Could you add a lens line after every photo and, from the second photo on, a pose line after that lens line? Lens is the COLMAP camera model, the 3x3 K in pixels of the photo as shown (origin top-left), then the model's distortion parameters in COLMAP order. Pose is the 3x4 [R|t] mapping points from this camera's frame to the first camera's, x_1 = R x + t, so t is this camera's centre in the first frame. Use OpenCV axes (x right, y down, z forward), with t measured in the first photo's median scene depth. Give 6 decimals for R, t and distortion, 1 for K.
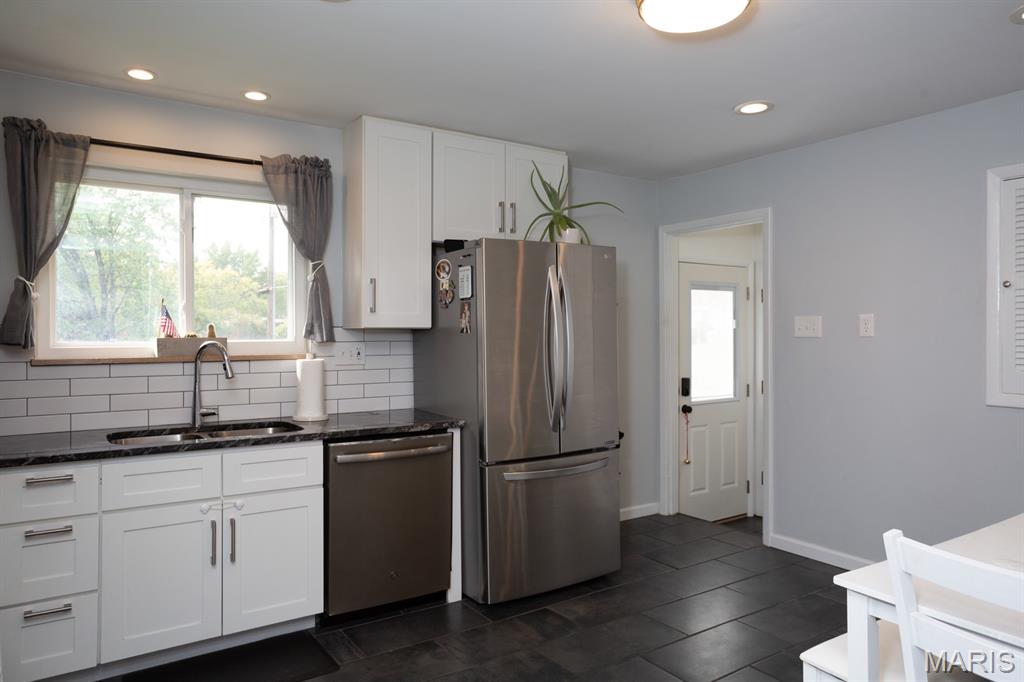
lens RADIAL K [[681.7, 0, 514.2], [0, 681.7, 339.9], [0, 0, 1]] dist [-0.007388, -0.002576]
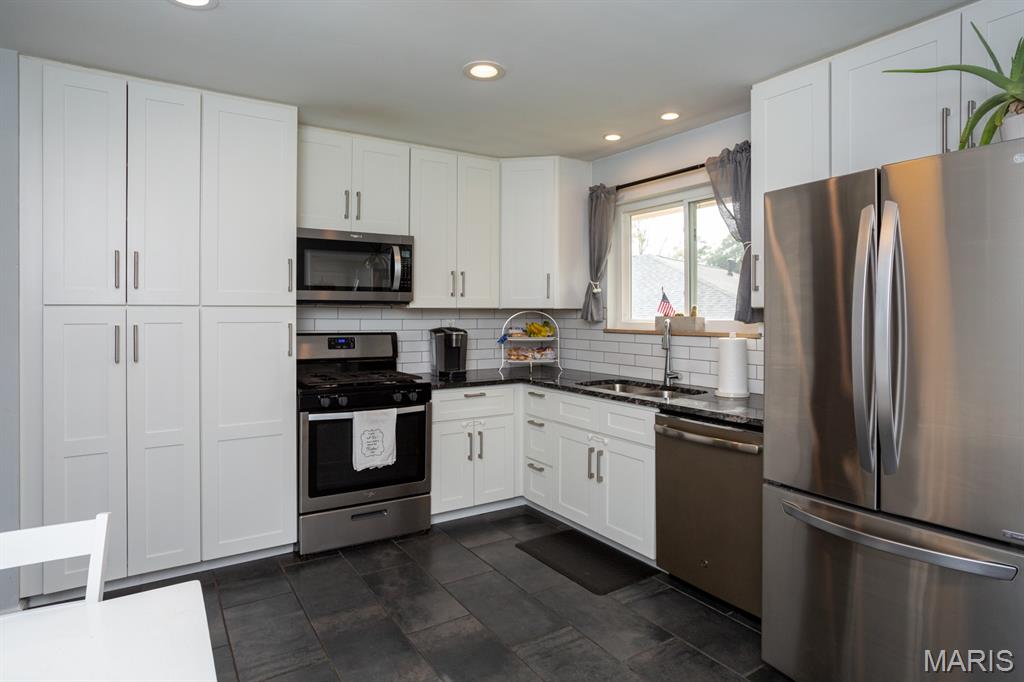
lens RADIAL K [[580.7, 0, 522.7], [0, 580.7, 312.6], [0, 0, 1]] dist [-0.040129, -0.000421]
pose [[-0.025171, -0.000397, -0.999683, 0.635750], [-0.008021, 0.999968, -0.000195, -0.007584], [0.999651, 0.008014, -0.025173, 0.751330]]
